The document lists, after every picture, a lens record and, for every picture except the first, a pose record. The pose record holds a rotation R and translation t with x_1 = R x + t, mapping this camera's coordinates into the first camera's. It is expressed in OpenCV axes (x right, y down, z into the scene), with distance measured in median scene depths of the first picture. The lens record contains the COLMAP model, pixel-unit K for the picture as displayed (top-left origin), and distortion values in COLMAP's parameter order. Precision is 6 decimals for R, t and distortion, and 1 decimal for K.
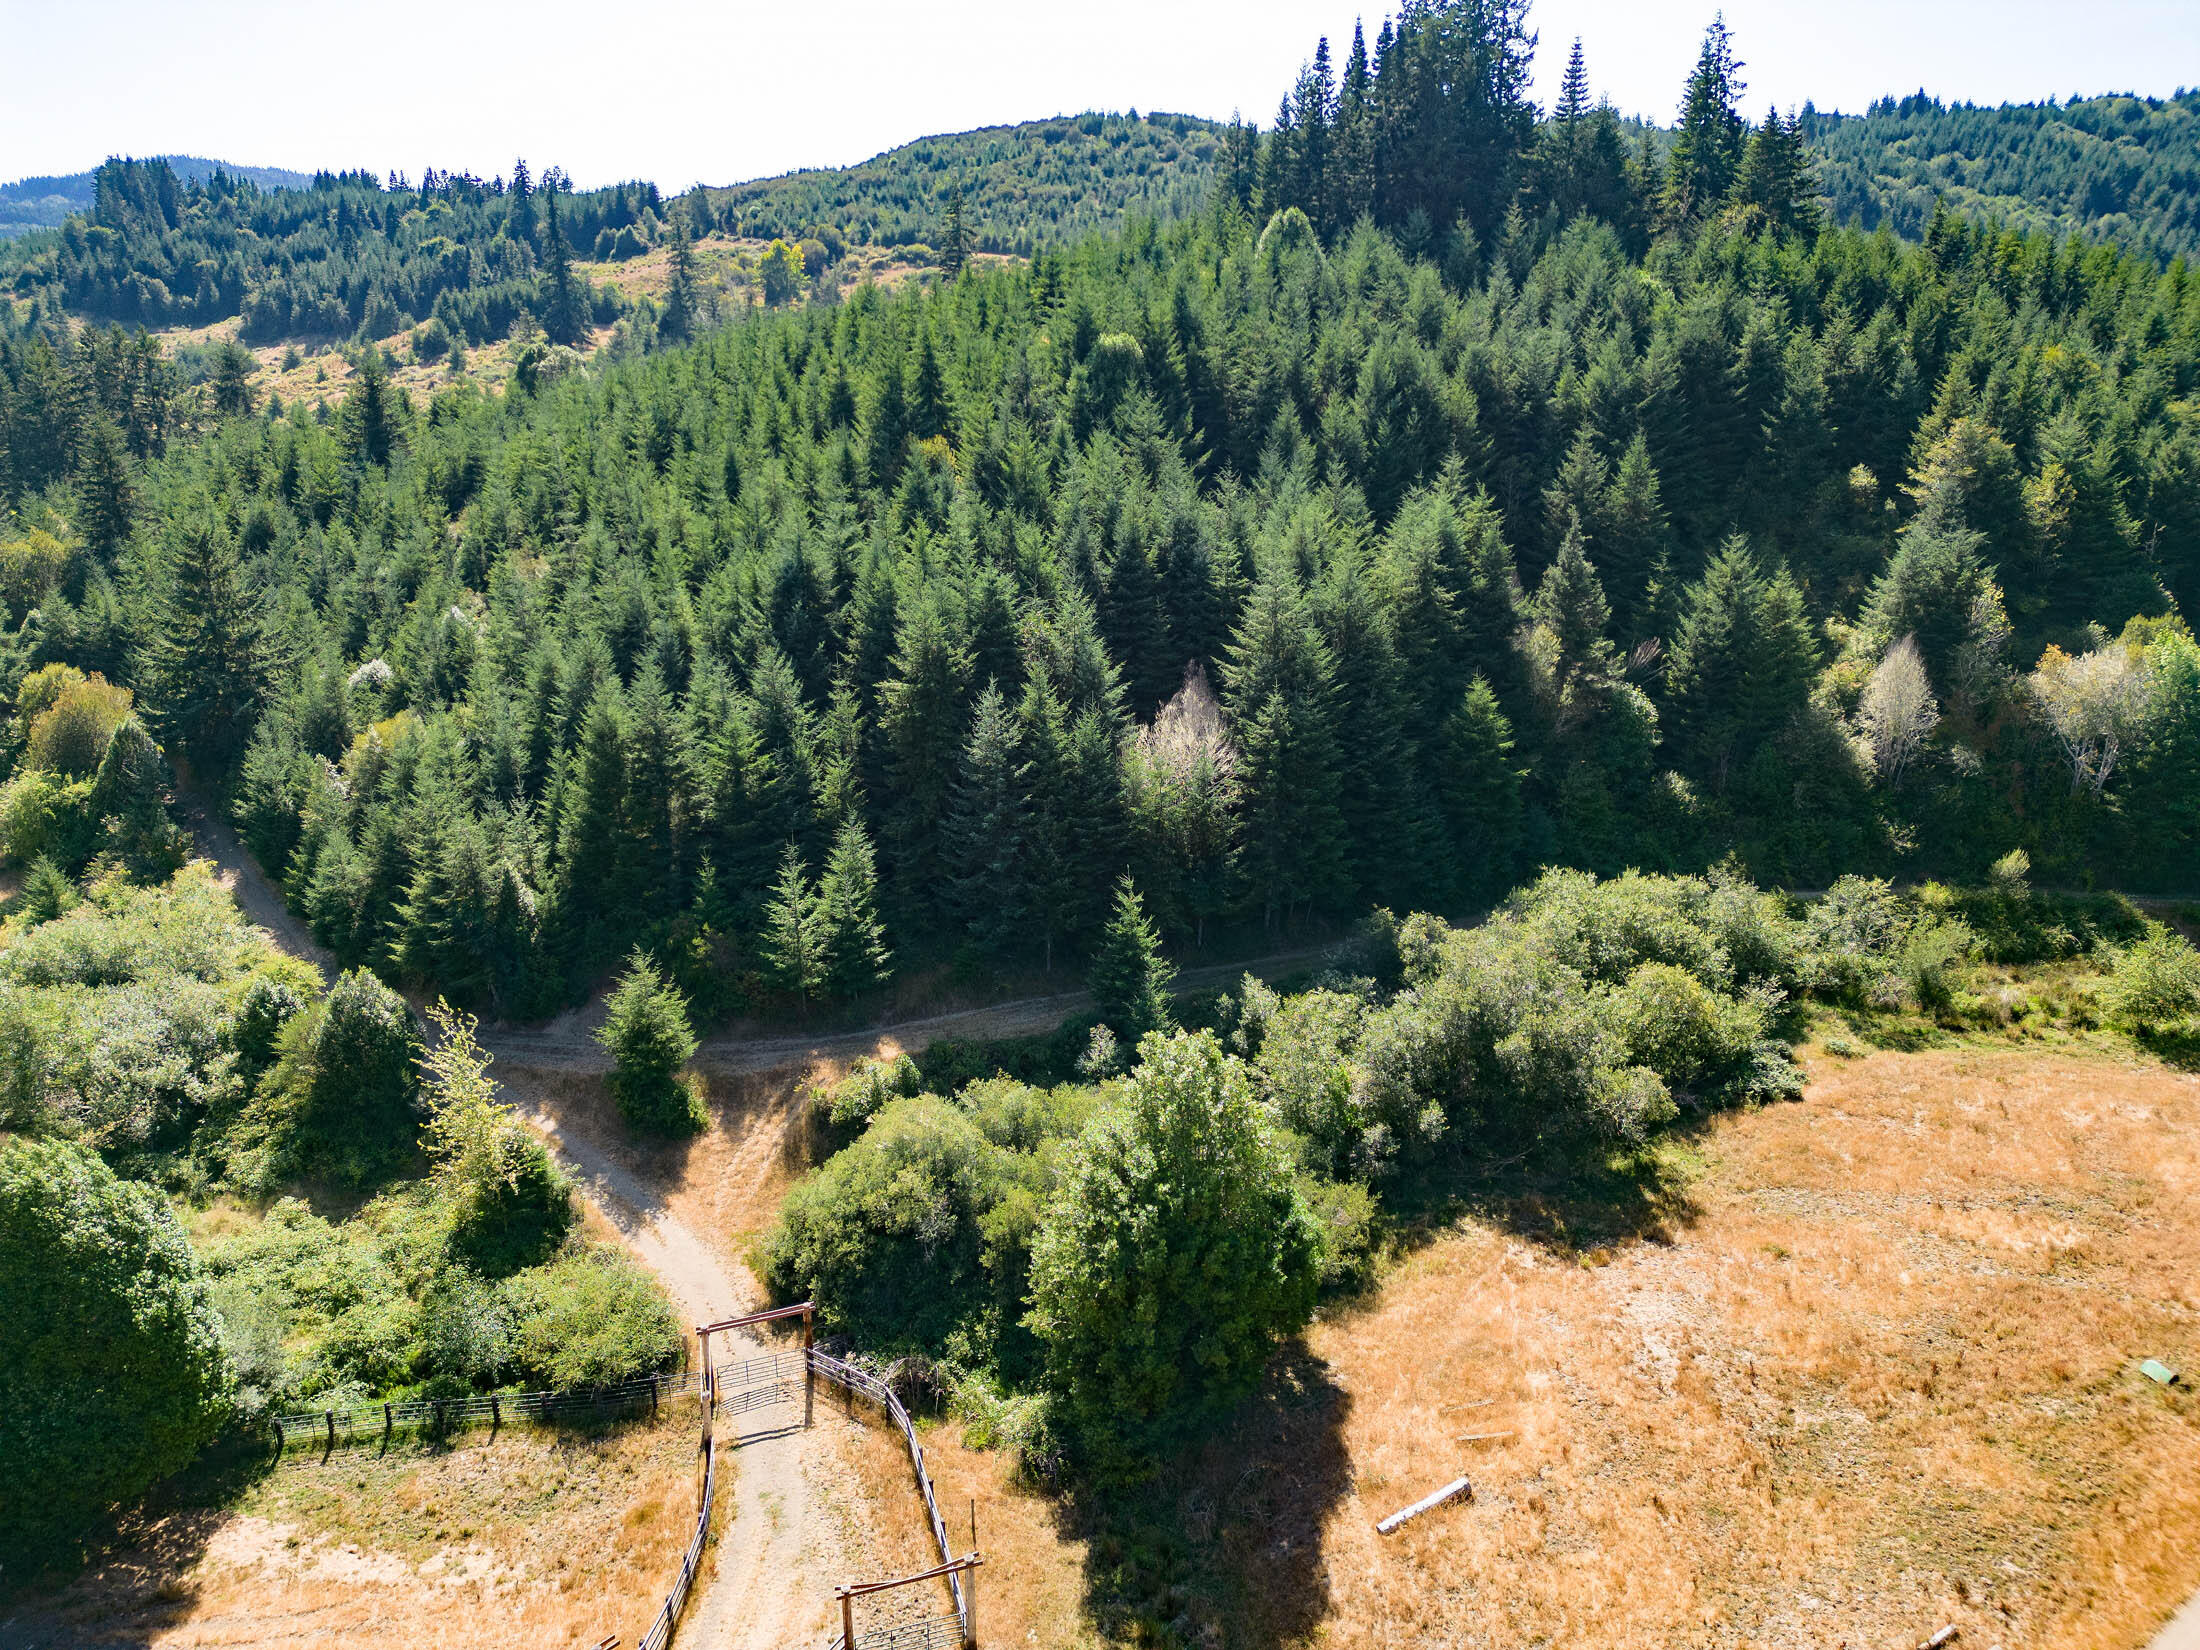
lens RADIAL K [[1531.9, 0, 1104.8], [0, 1531.9, 816.2], [0, 0, 1]] dist [0.077962, -0.075955]
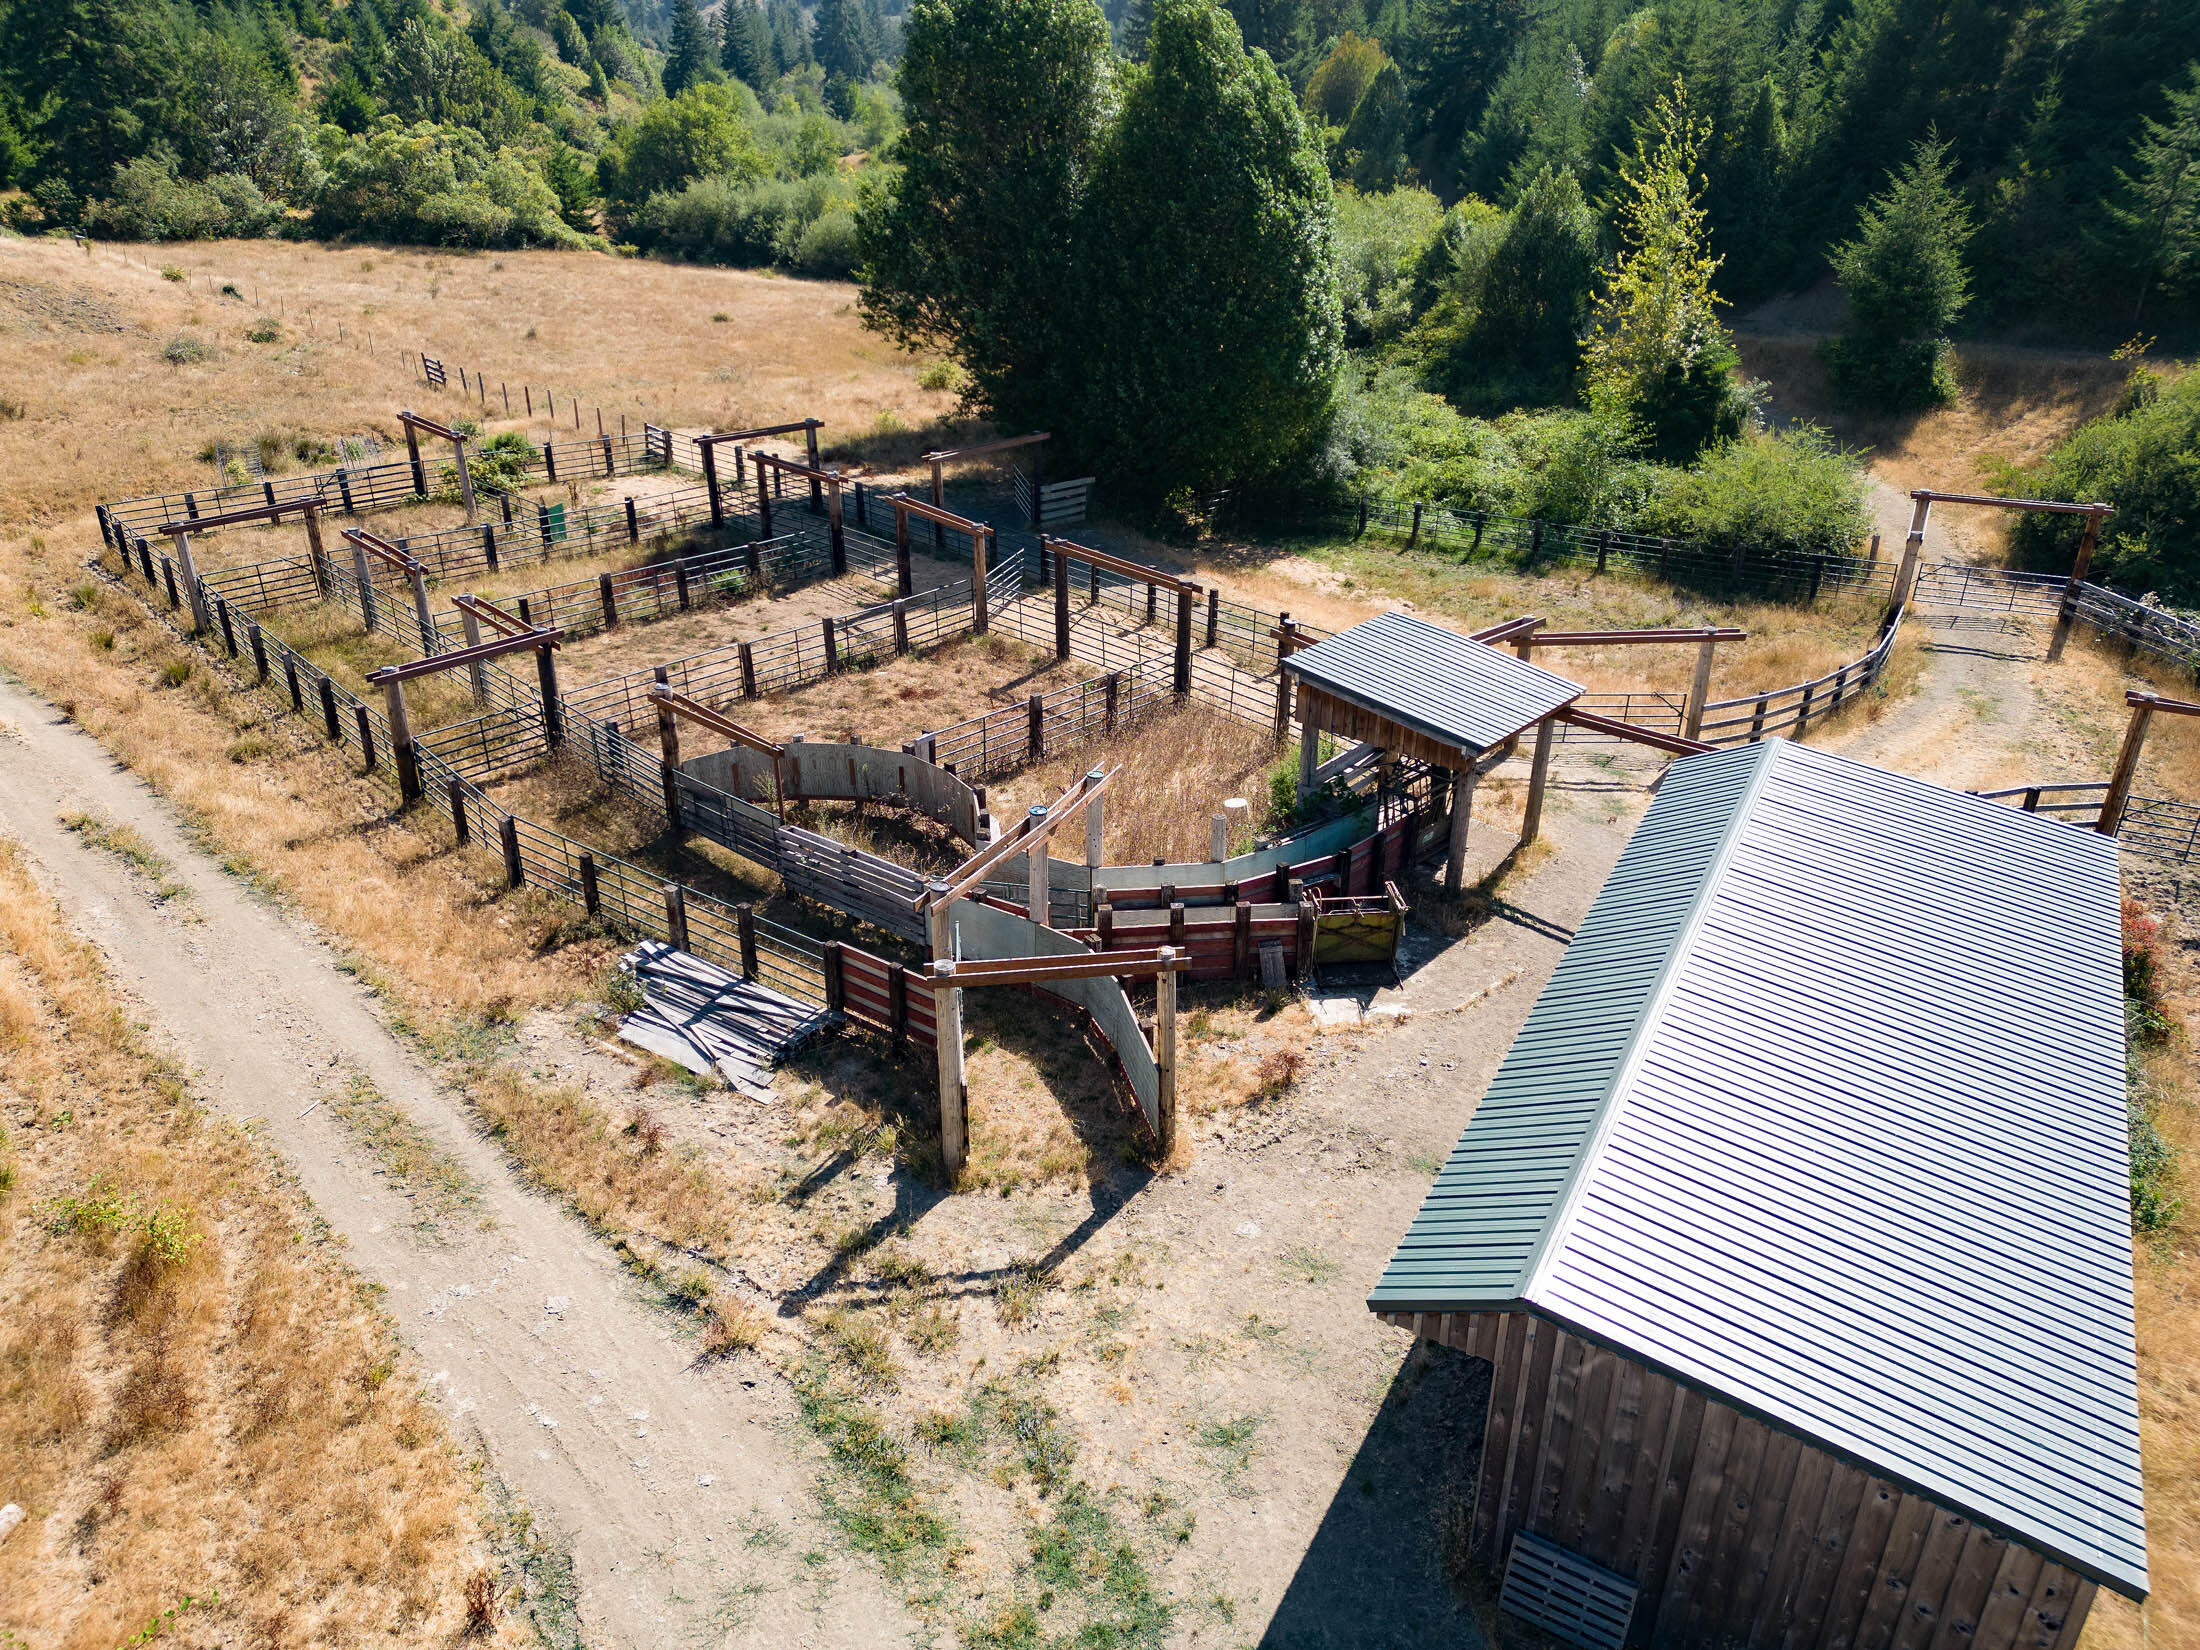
lens RADIAL K [[1529.7, 0, 1106.1], [0, 1529.7, 815.9], [0, 0, 1]] dist [0.087919, -0.092346]
pose [[0.740608, 0.303802, -0.599336, -0.040754], [-0.208144, 0.951805, 0.225261, 0.214457], [0.638886, -0.042082, 0.768149, 0.136300]]
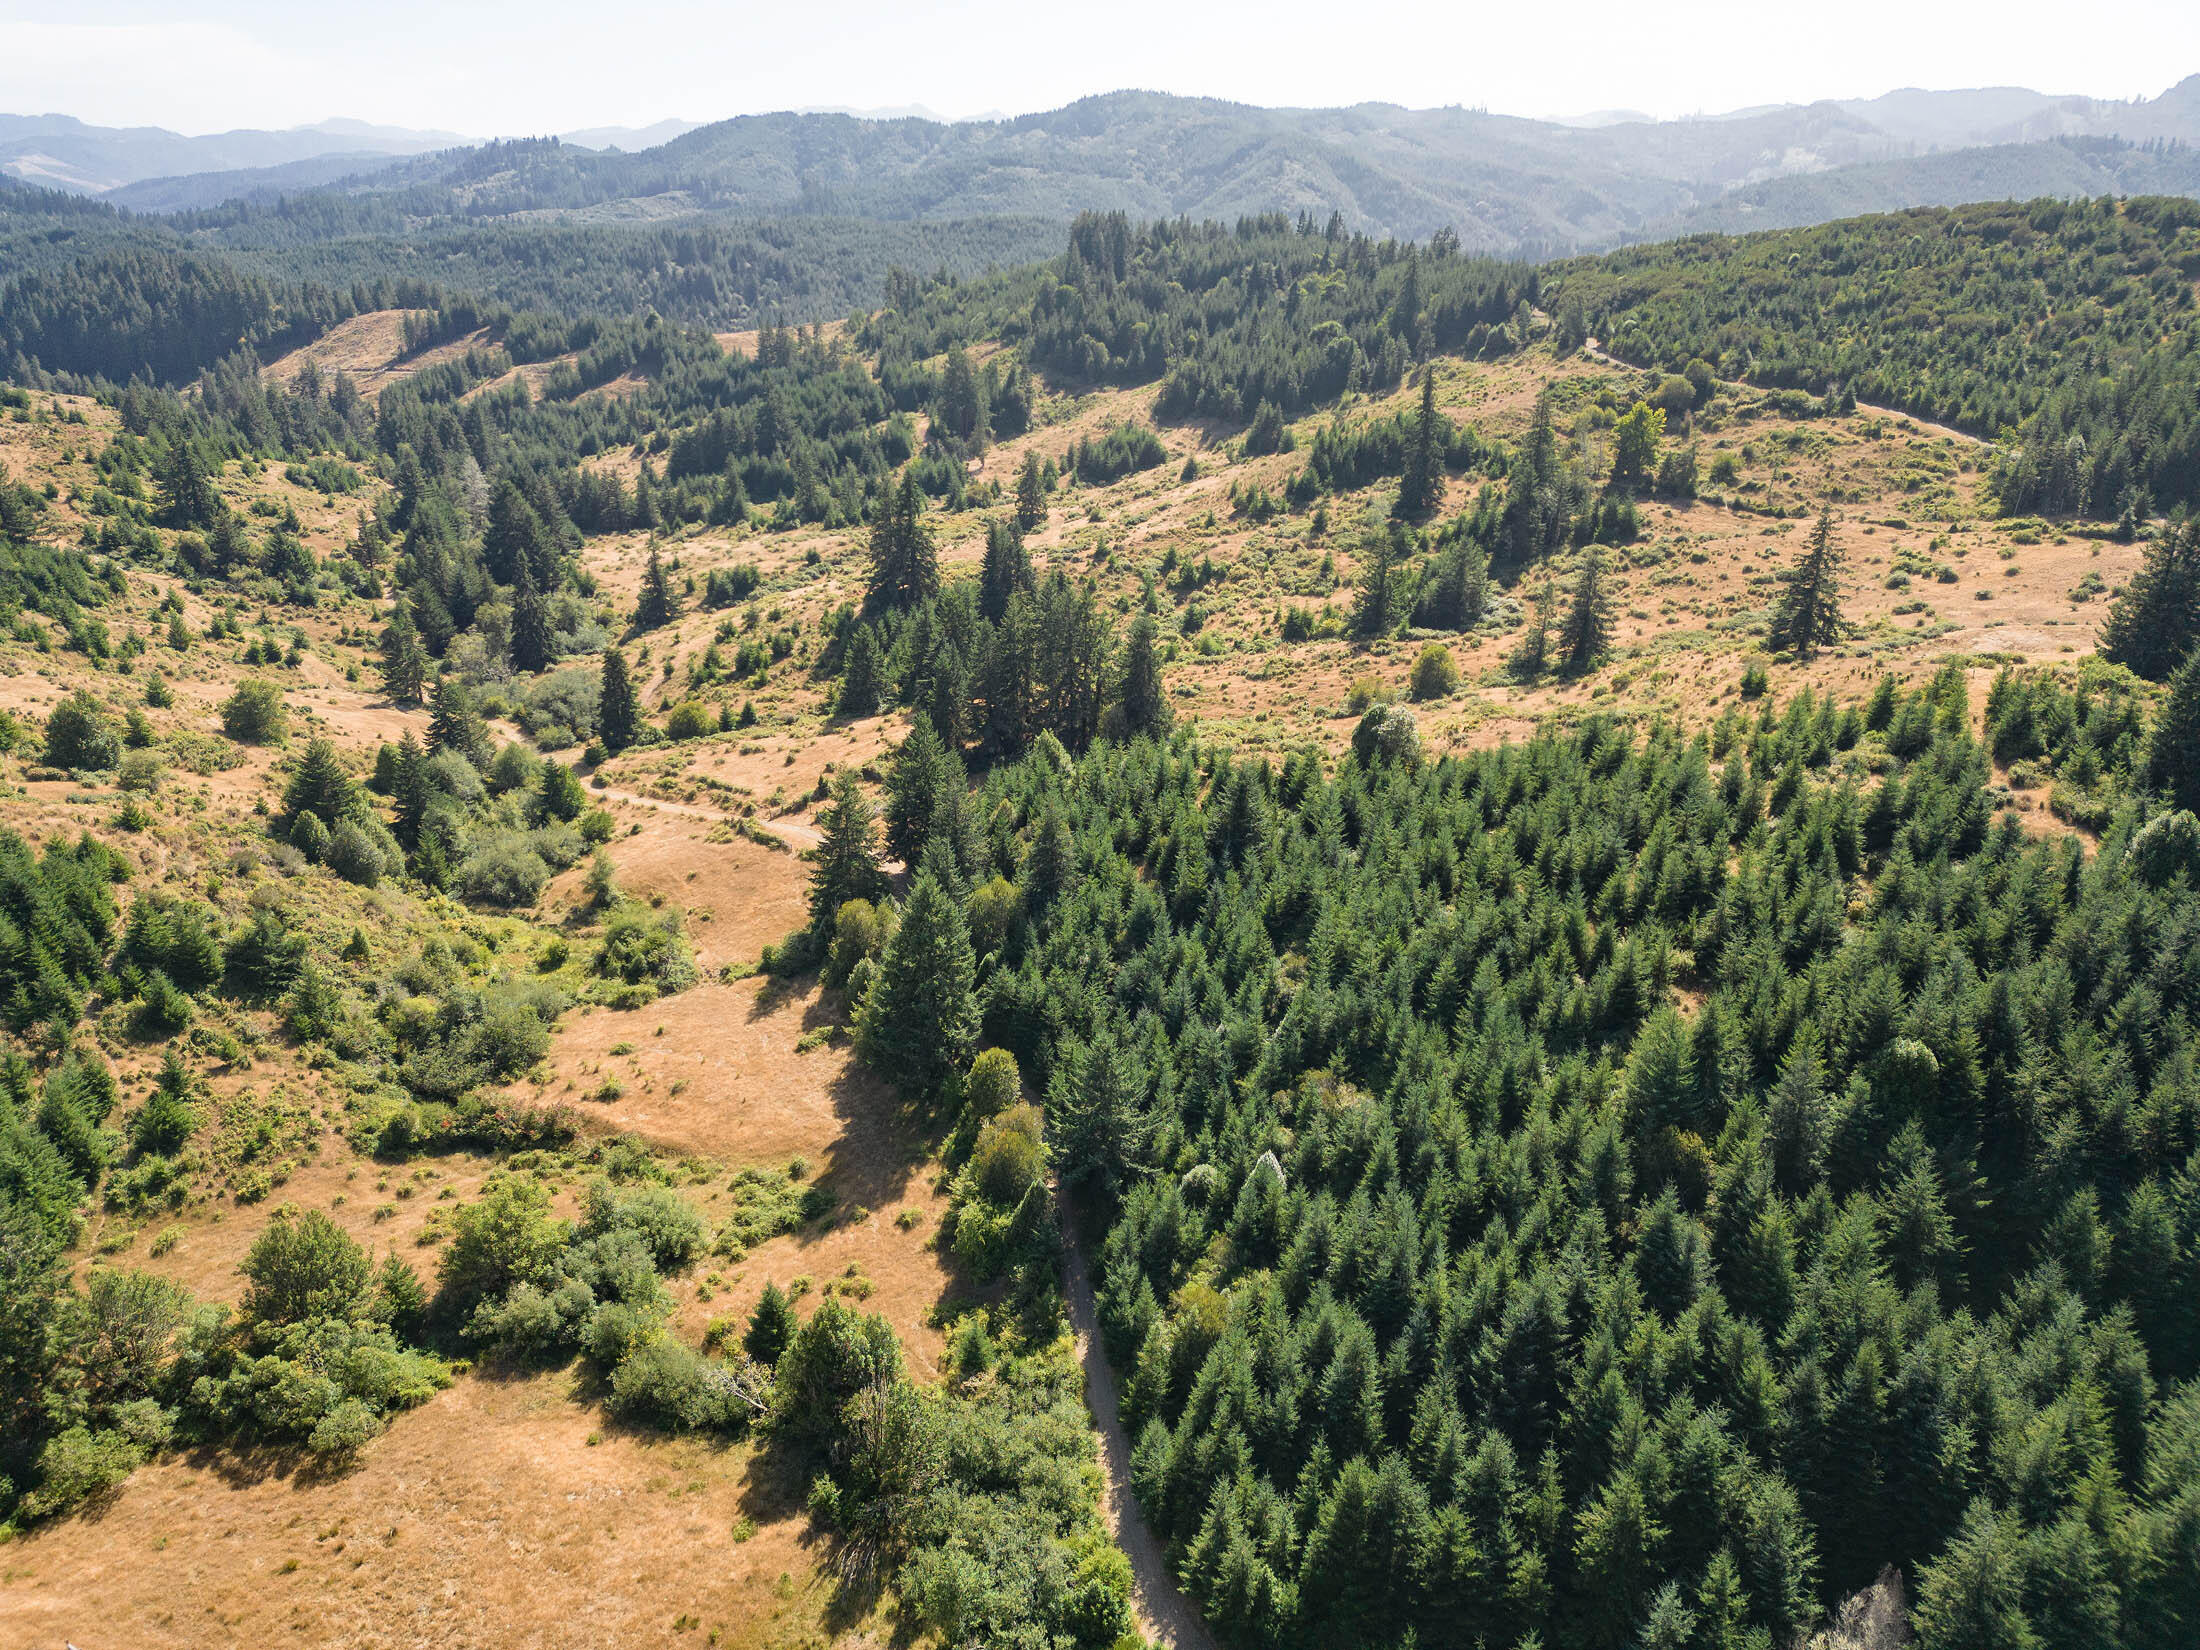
lens RADIAL K [[1531.9, 0, 1104.8], [0, 1531.9, 816.2], [0, 0, 1]] dist [0.077962, -0.075955]
pose [[0.869295, 0.194077, -0.454599, -0.021602], [-0.162000, 0.980761, 0.108926, -0.566773], [0.466992, -0.021044, 0.884011, -0.176479]]
